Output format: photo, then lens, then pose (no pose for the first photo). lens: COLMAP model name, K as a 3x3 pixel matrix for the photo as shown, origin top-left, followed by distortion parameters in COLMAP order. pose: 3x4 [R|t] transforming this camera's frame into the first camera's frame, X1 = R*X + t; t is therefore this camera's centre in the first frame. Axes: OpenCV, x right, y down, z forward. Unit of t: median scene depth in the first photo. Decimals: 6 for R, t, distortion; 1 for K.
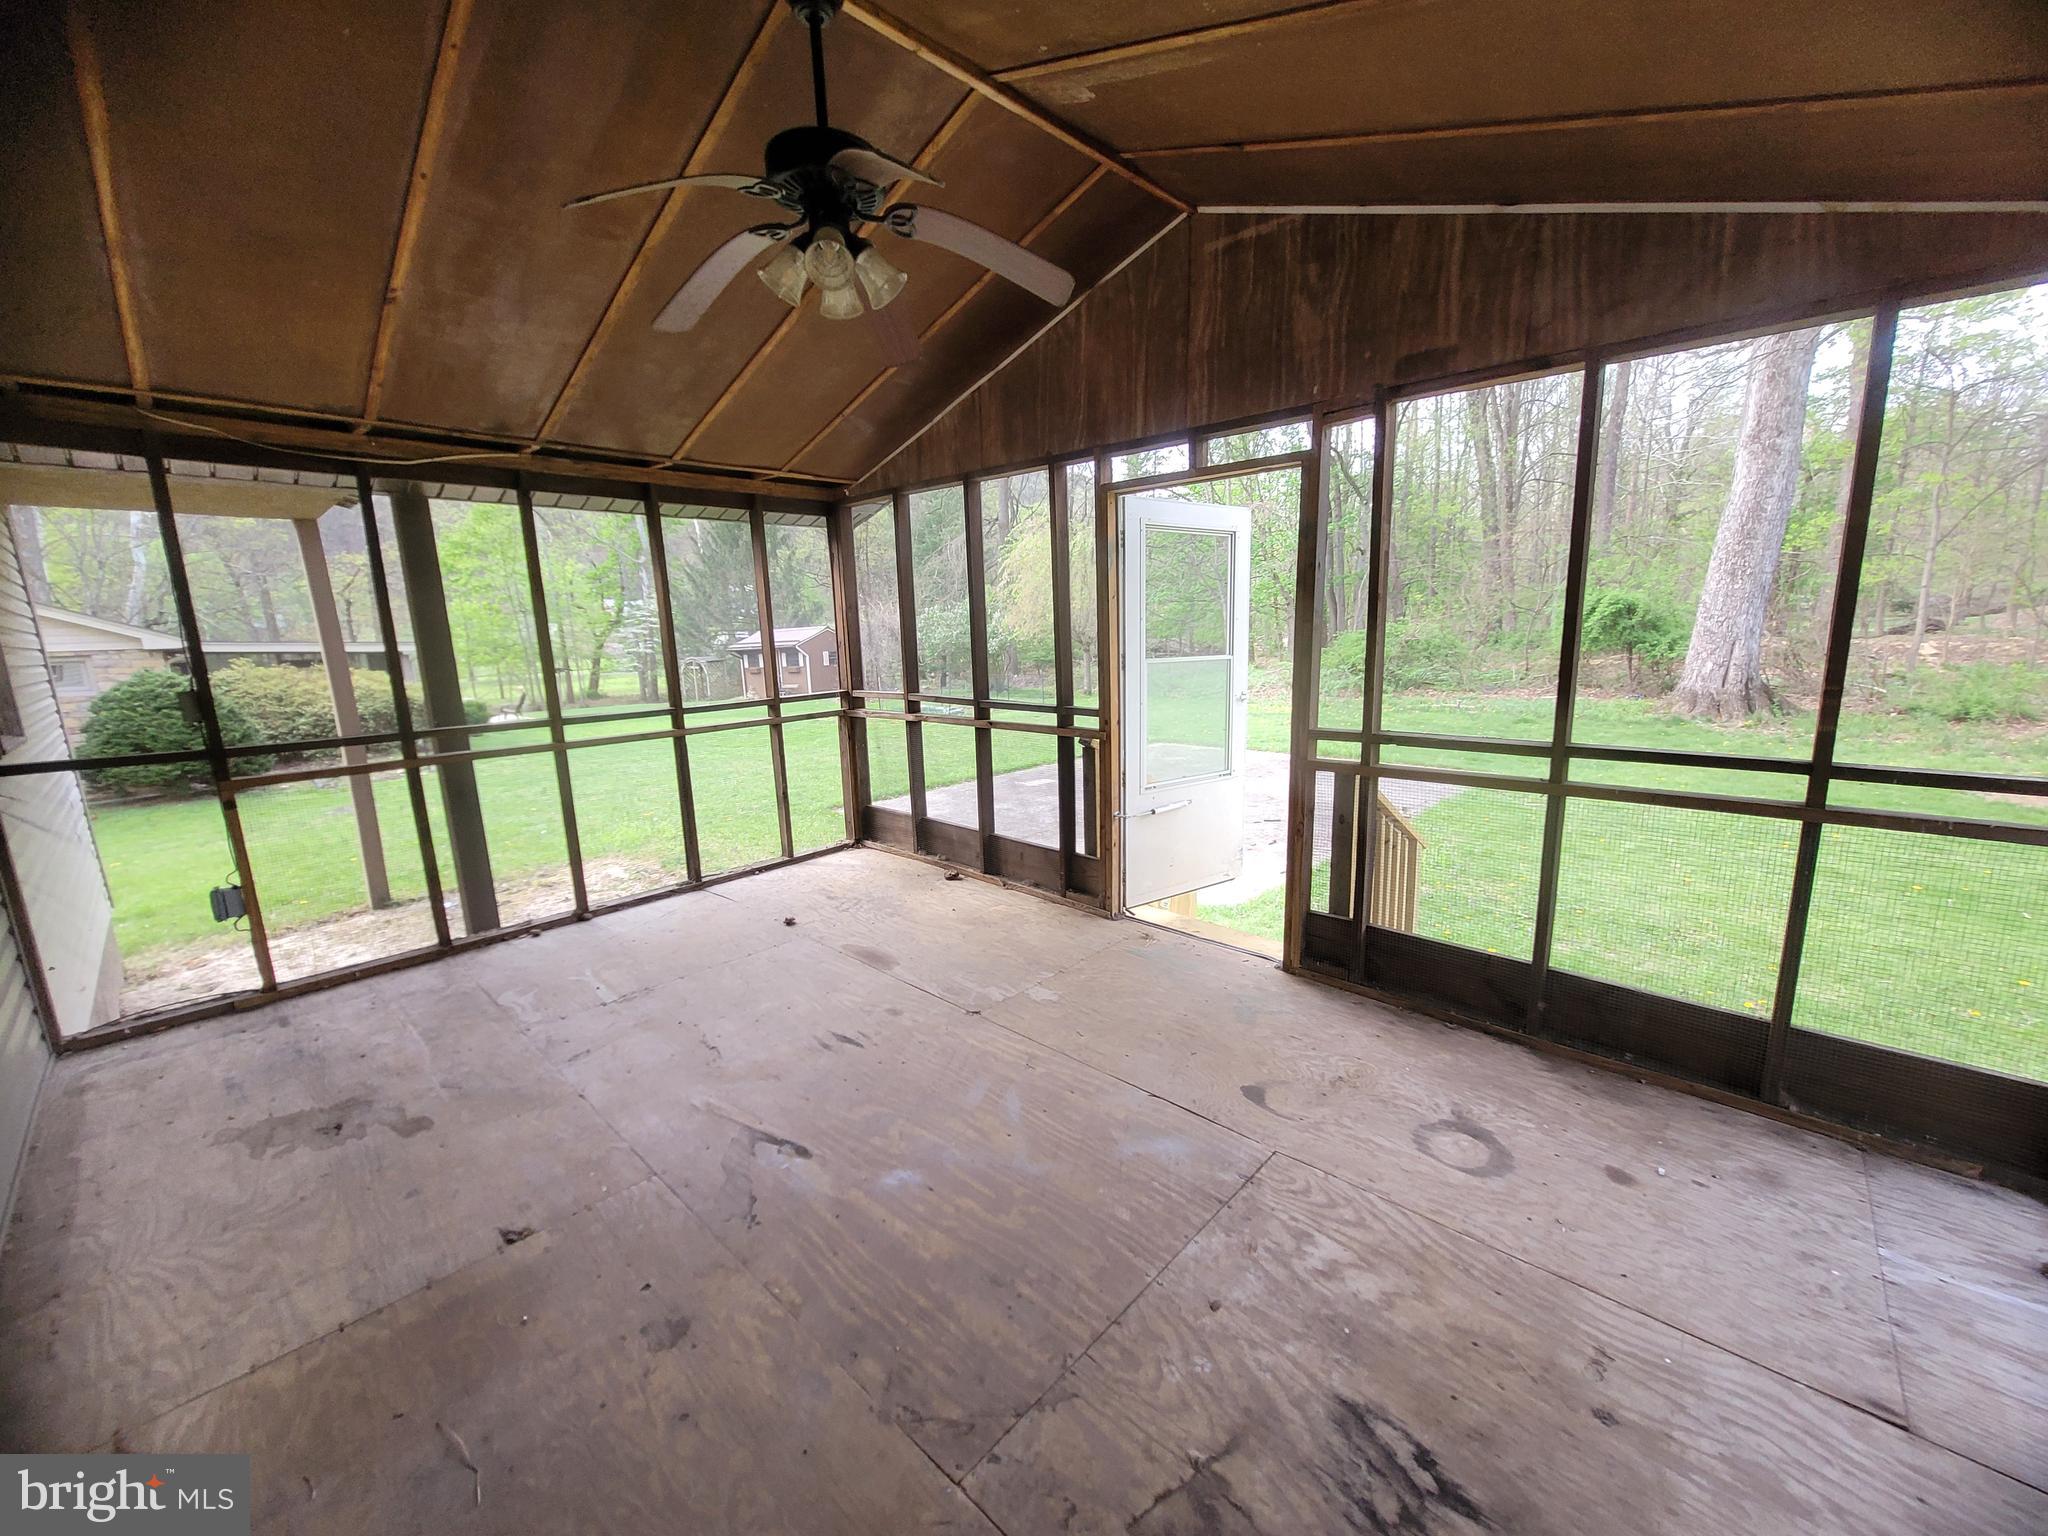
lens RADIAL K [[791.4, 0, 1034.4], [0, 791.4, 764.0], [0, 0, 1]] dist [0.007279, -0.002256]
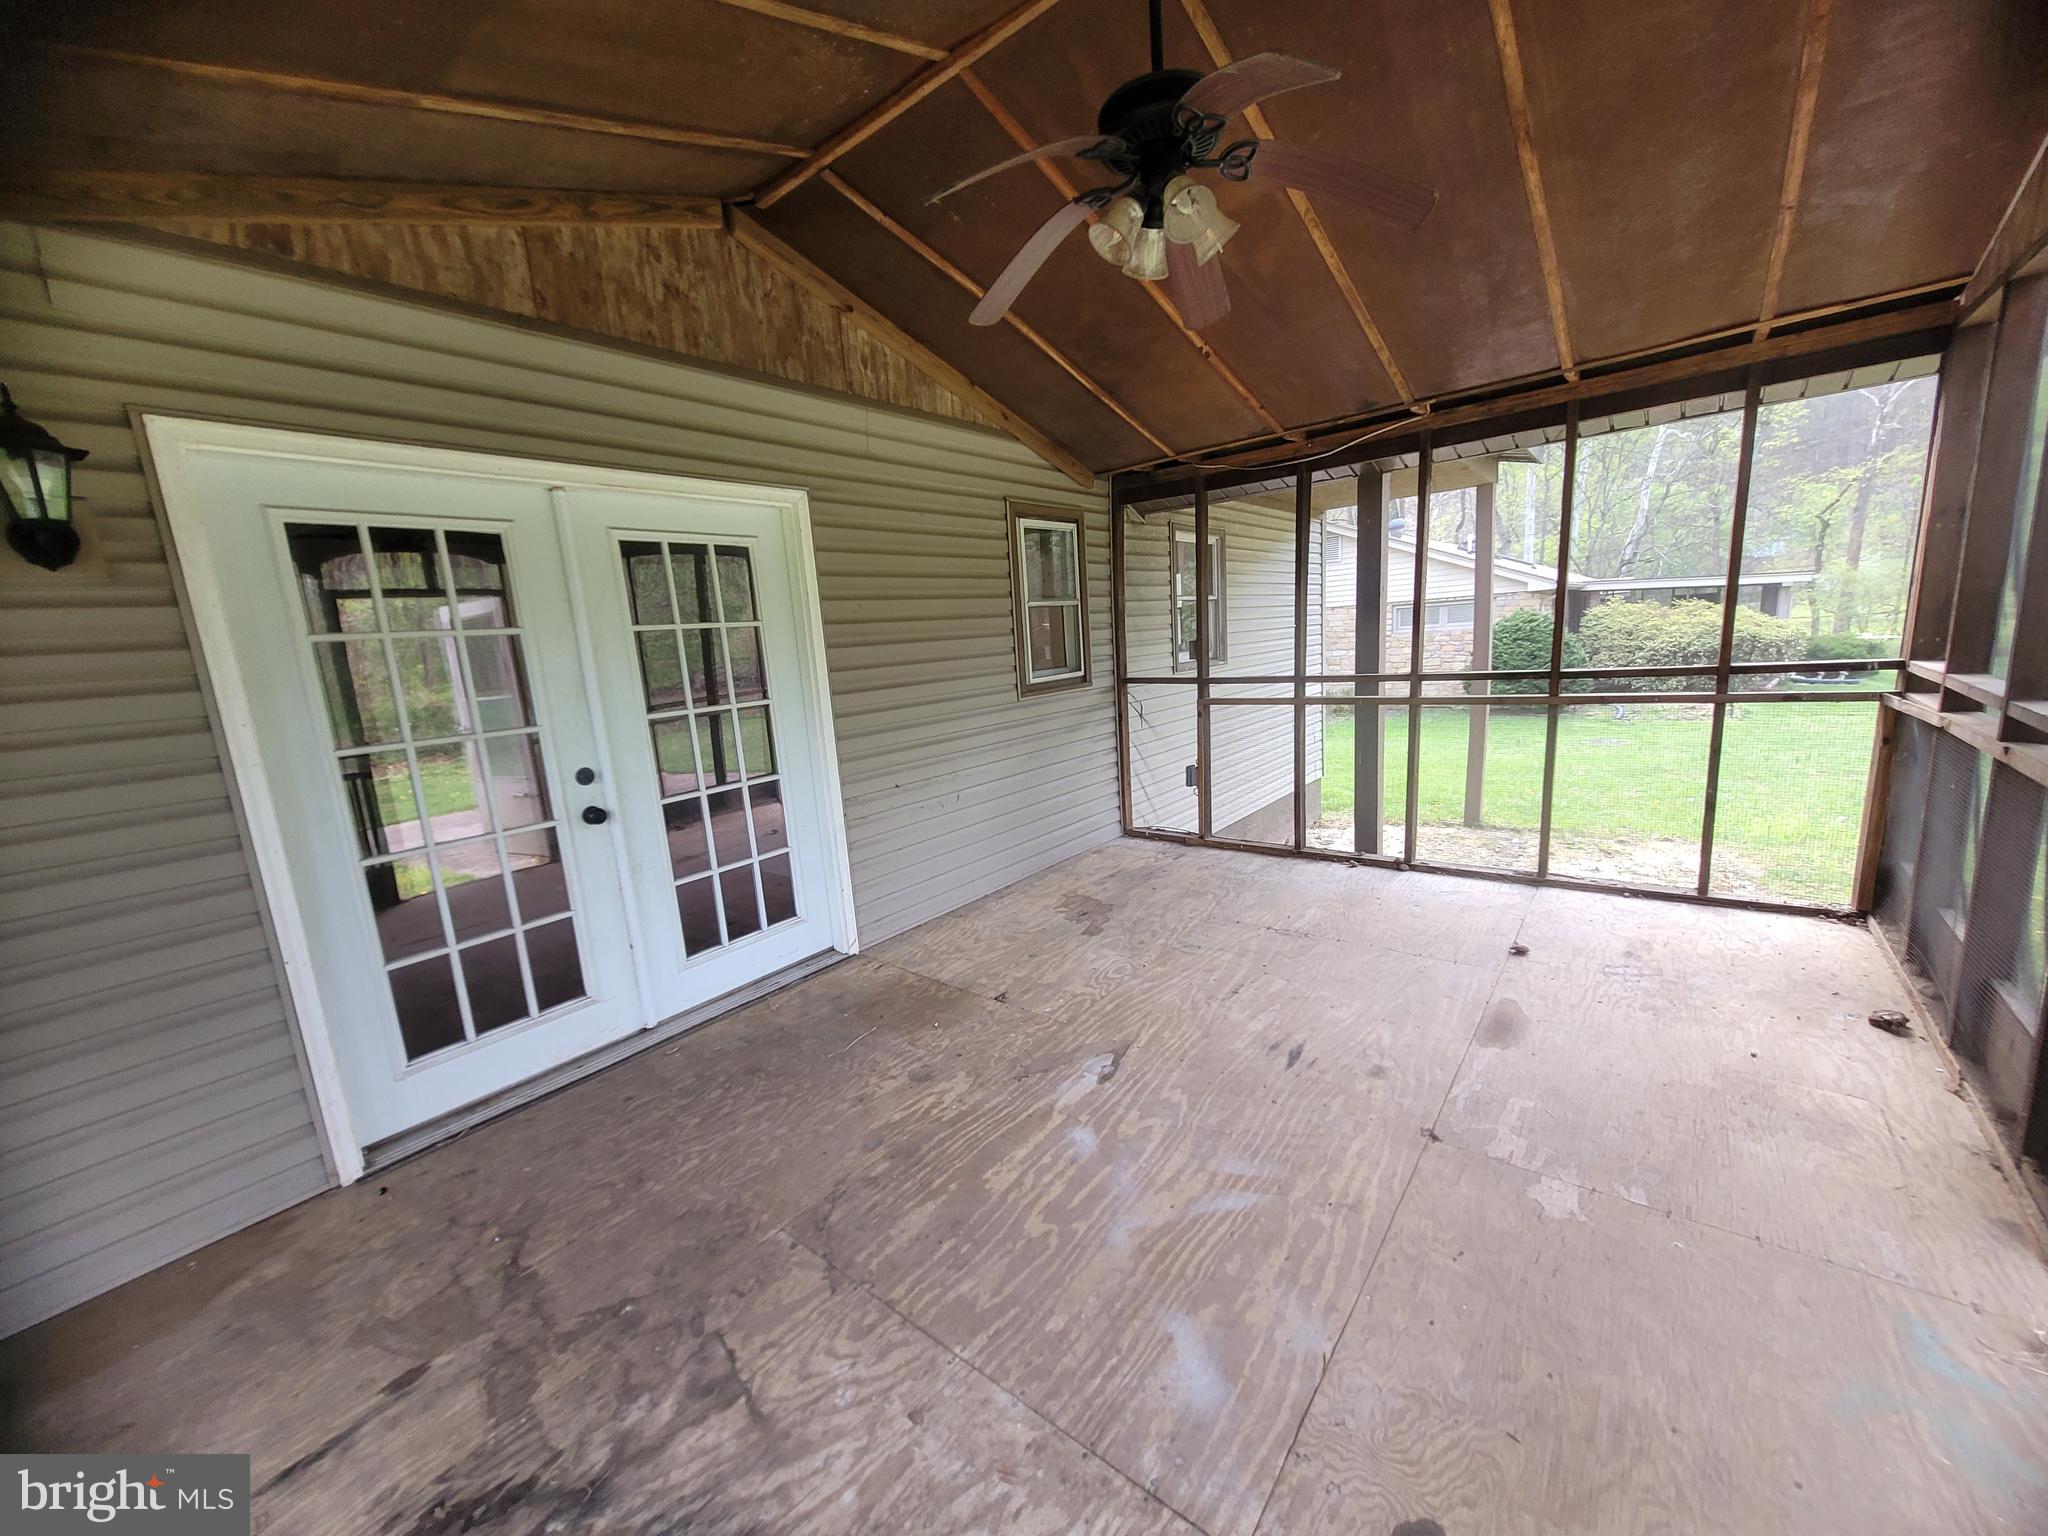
lens RADIAL K [[791.4, 0, 1031.8], [0, 791.4, 785.0], [0, 0, 1]] dist [0.007279, -0.002256]
pose [[0.085624, 0.212066, -0.973497, 0.445277], [-0.102194, 0.973801, 0.203144, -0.086575], [0.991073, 0.082091, 0.105053, 0.462890]]
